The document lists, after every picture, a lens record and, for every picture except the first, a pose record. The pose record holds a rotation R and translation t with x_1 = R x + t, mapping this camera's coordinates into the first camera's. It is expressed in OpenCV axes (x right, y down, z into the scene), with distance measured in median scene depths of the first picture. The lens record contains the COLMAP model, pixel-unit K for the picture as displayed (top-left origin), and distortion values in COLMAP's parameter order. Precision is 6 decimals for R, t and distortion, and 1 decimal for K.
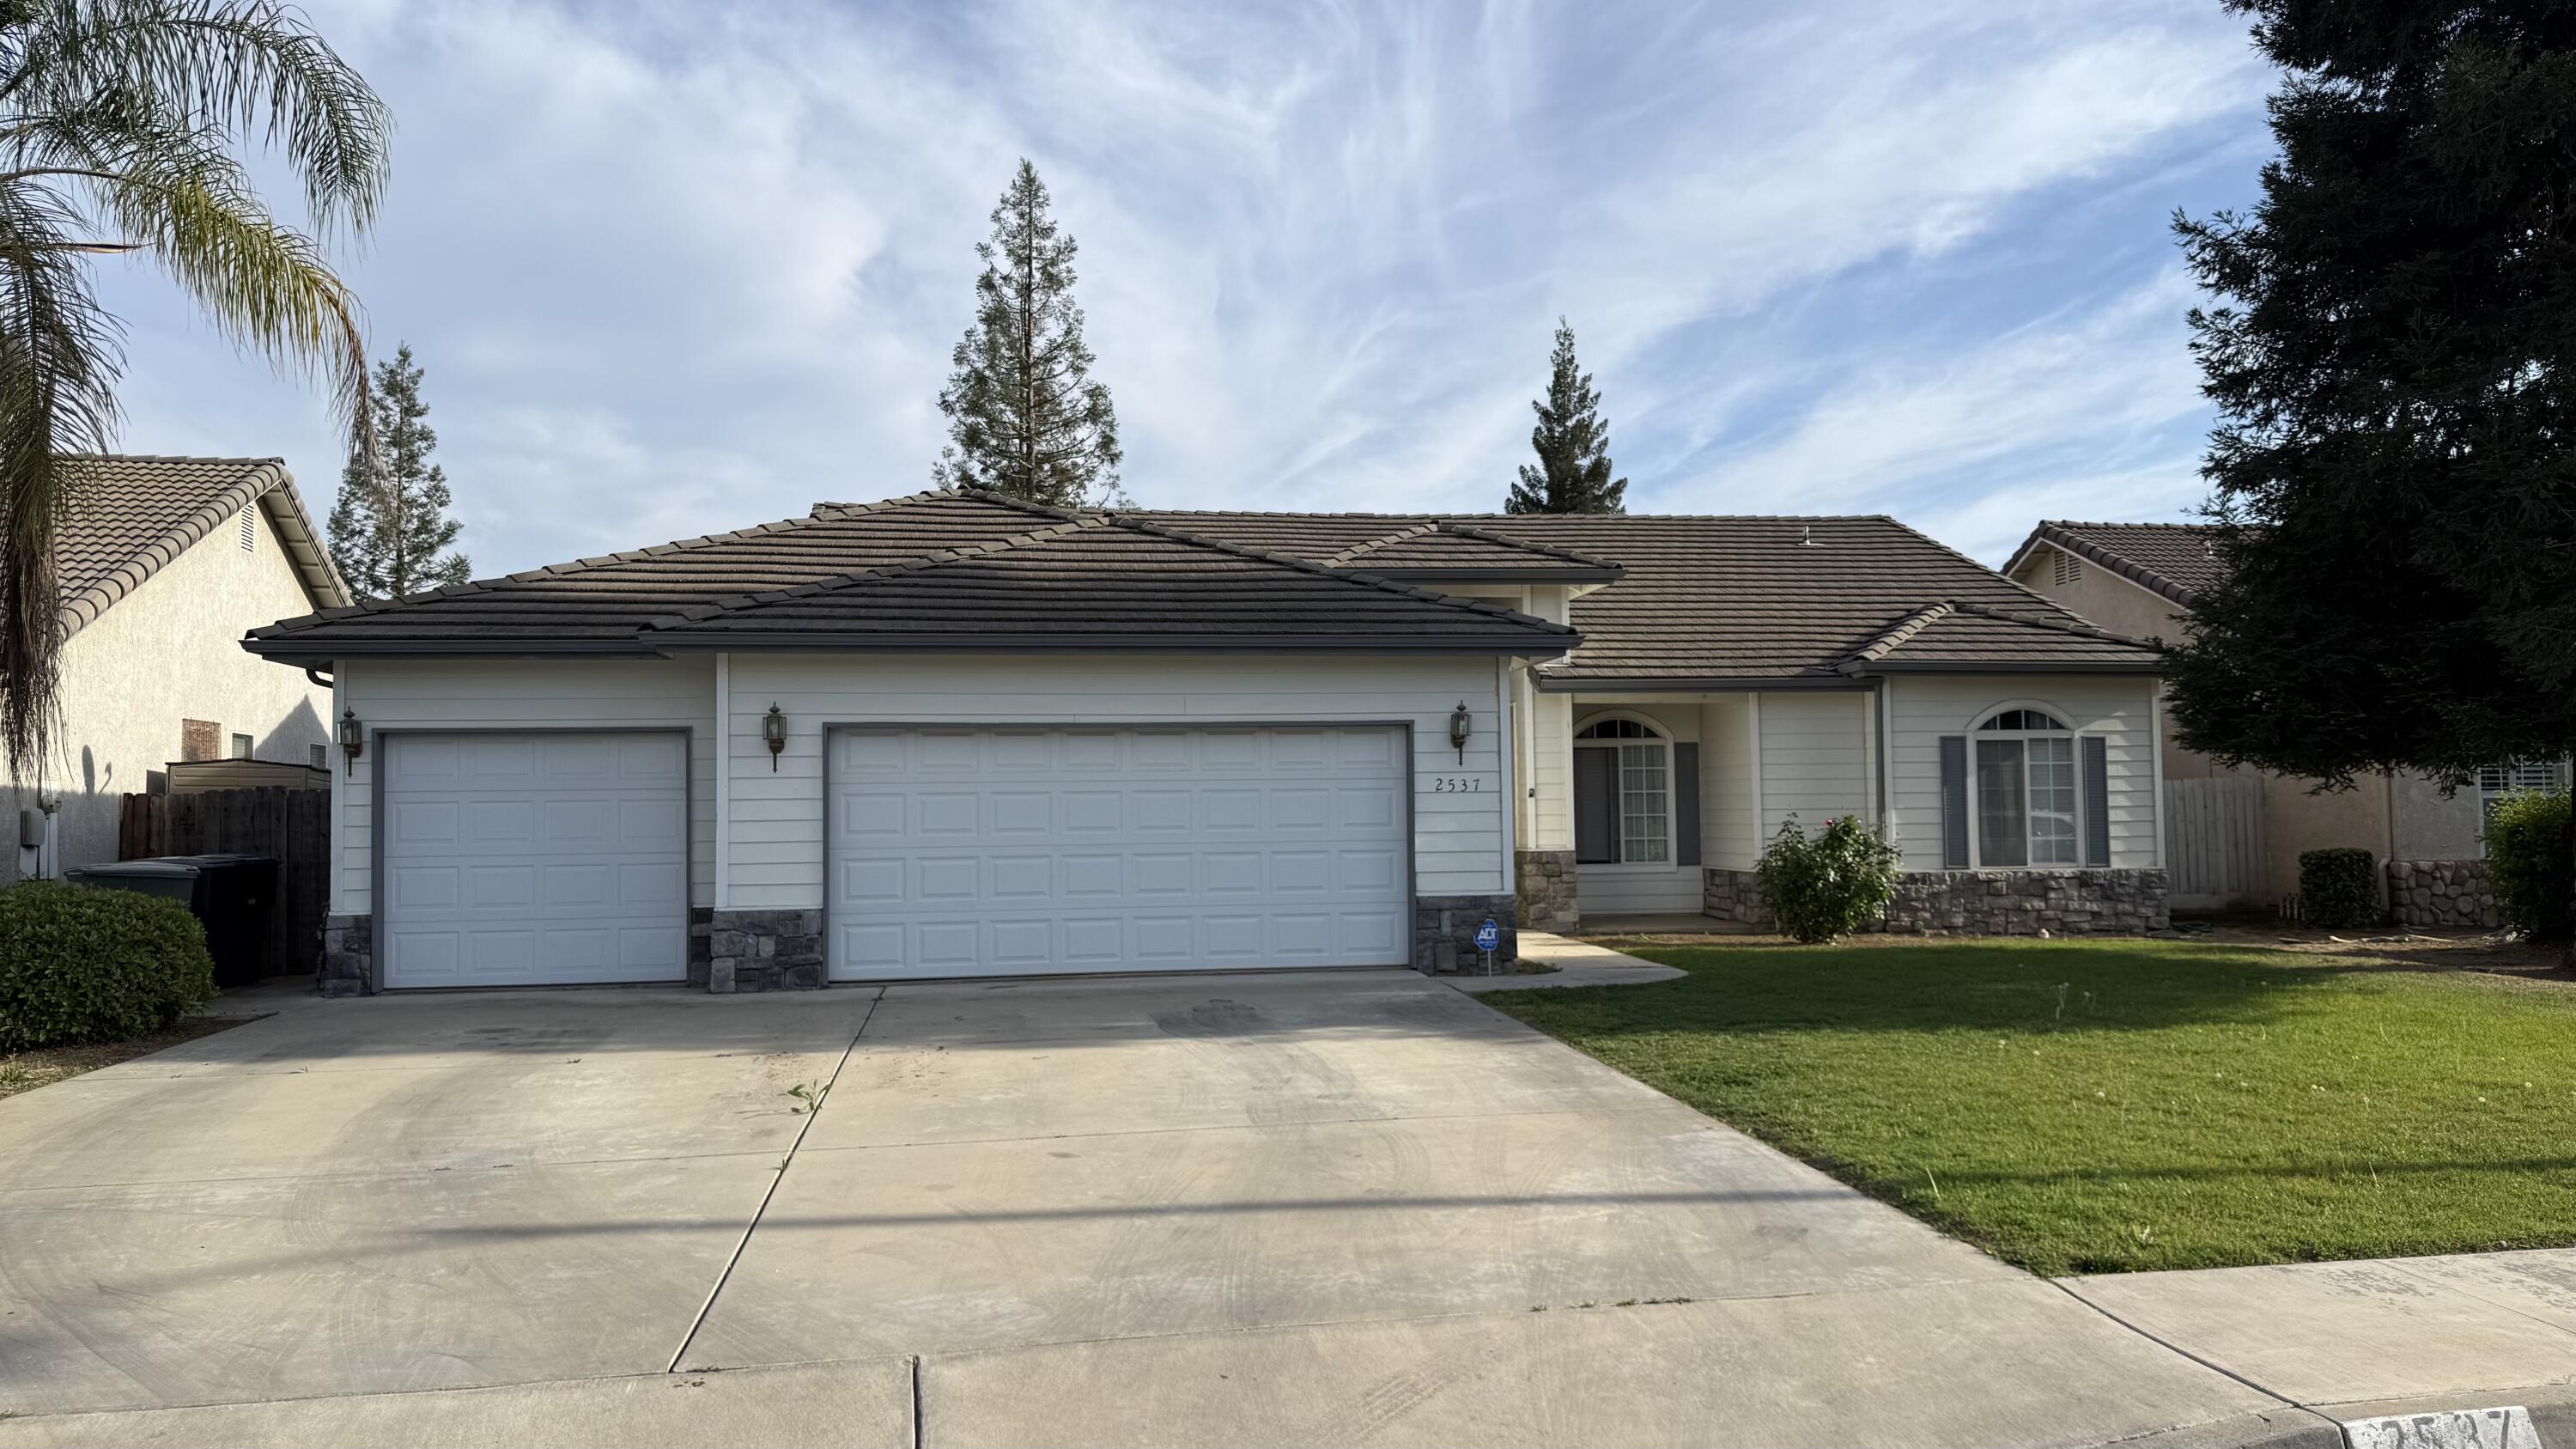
lens RADIAL K [[1833.9, 0, 1286.9], [0, 1833.9, 727.3], [0, 0, 1]] dist [0.032116, -0.016319]
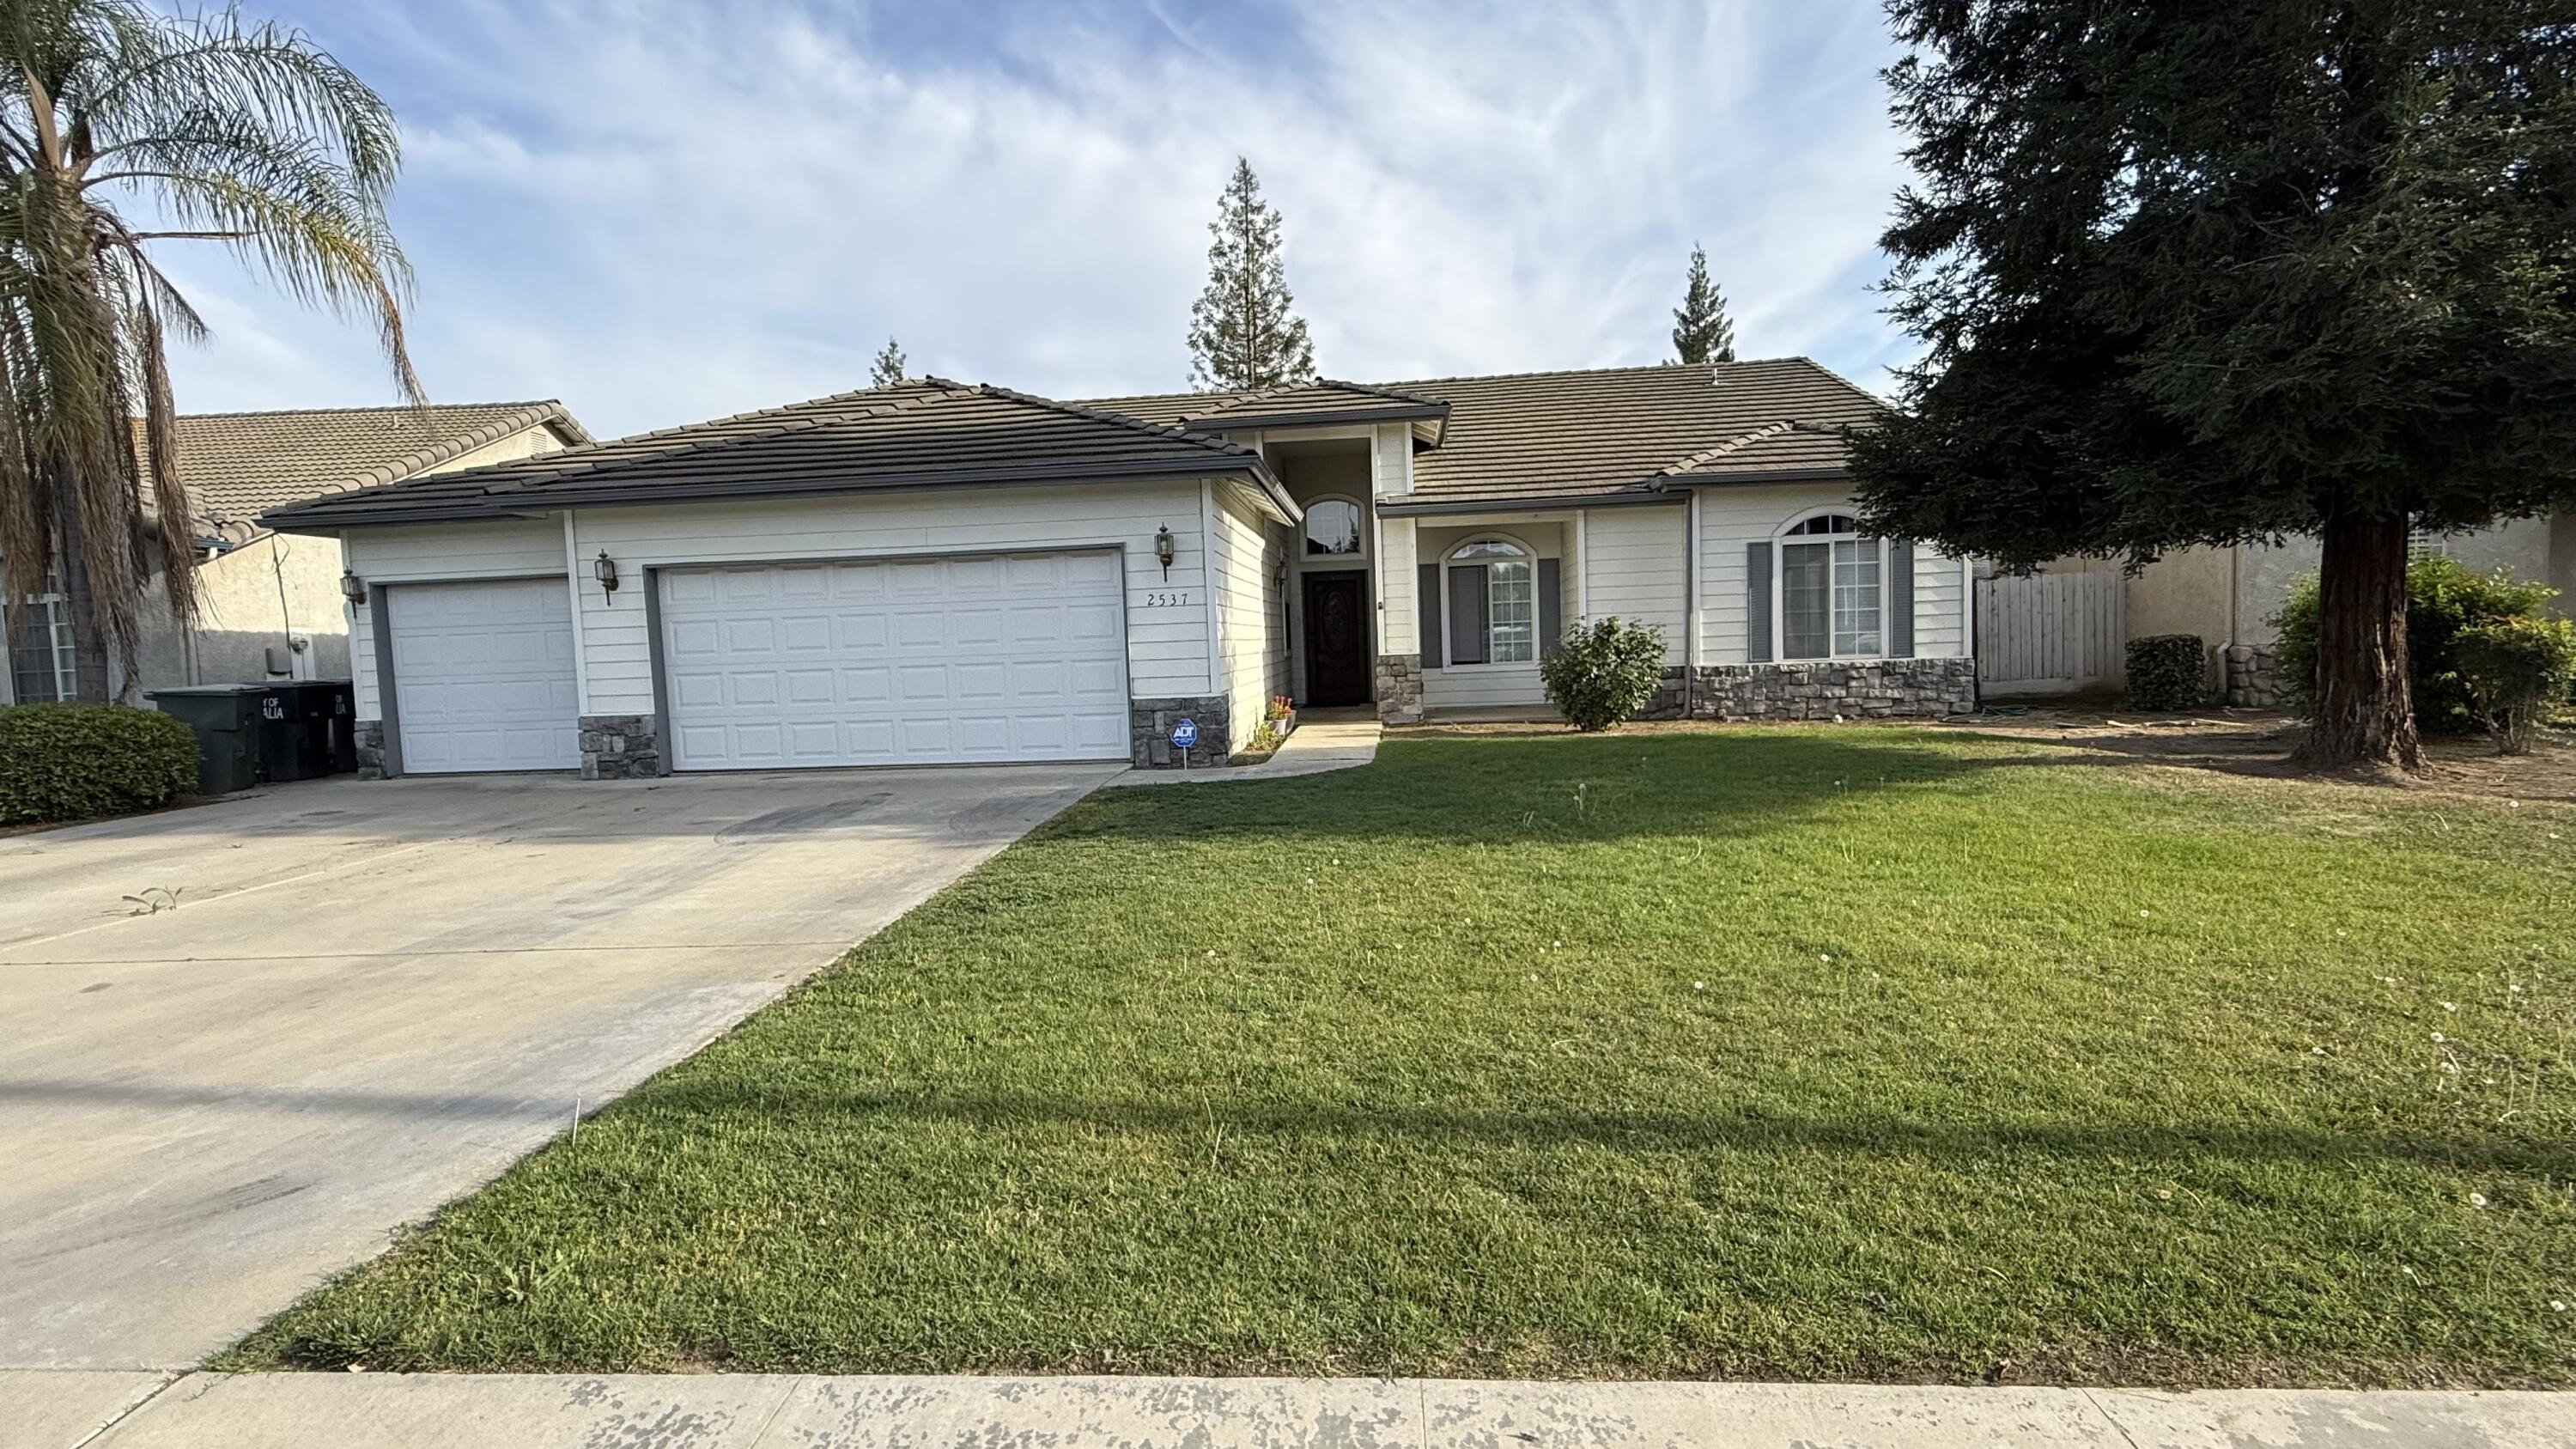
lens RADIAL K [[1204.4, 0, 1289.0], [0, 1204.4, 718.8], [0, 0, 1]] dist [0.012682, 0.000520]
pose [[0.968952, -0.007983, -0.247120, 0.266356], [0.037162, 0.992827, 0.113640, 0.017284], [0.244440, -0.119295, 0.962298, 0.223698]]
